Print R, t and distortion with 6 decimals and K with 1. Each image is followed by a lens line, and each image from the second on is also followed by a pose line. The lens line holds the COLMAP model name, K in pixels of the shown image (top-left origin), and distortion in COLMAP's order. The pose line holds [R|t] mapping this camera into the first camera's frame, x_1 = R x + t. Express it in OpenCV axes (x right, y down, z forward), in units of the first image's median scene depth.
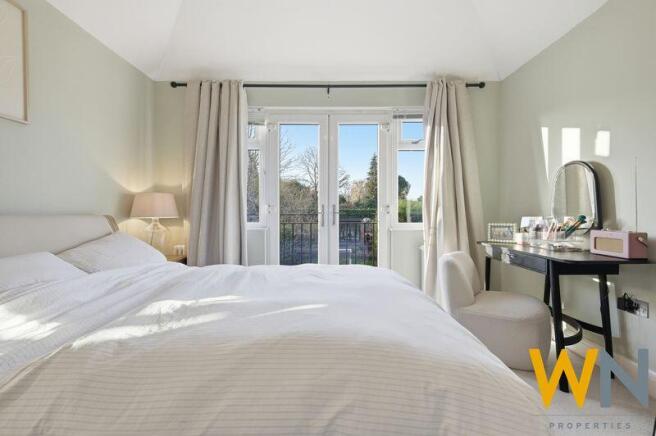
lens RADIAL K [[287.0, 0, 329.8], [0, 287.0, 214.4], [0, 0, 1]] dist [0.004047, 0.000262]
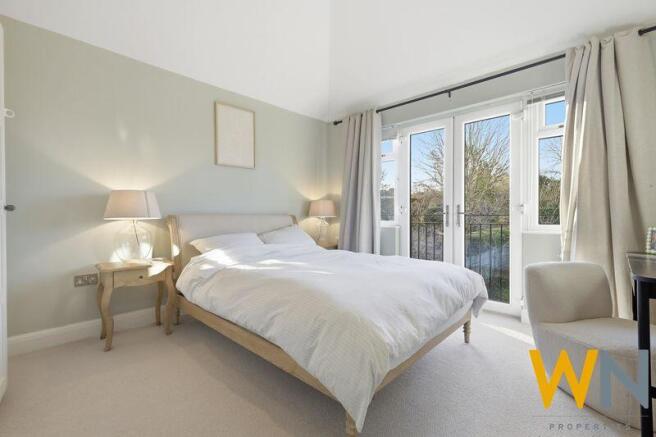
lens RADIAL K [[292.0, 0, 333.6], [0, 292.0, 216.7], [0, 0, 1]] dist [0.002330, 0.000023]
pose [[0.725061, 0.004430, -0.688670, 0.436458], [-0.001038, 0.999985, 0.005340, 0.002104], [0.688684, -0.003157, 0.725055, -0.048373]]
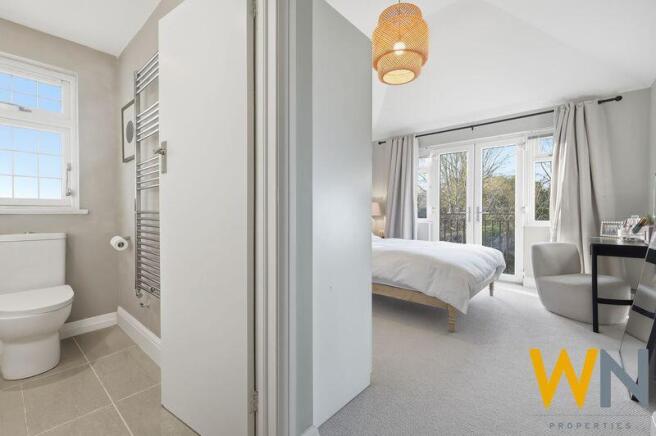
lens RADIAL K [[293.6, 0, 328.7], [0, 293.6, 216.1], [0, 0, 1]] dist [-0.000484, 0.000126]
pose [[0.748971, 0.009368, -0.662537, 0.457542], [-0.004650, 0.999950, 0.008882, 0.002976], [0.662587, -0.003572, 0.748977, -0.618536]]
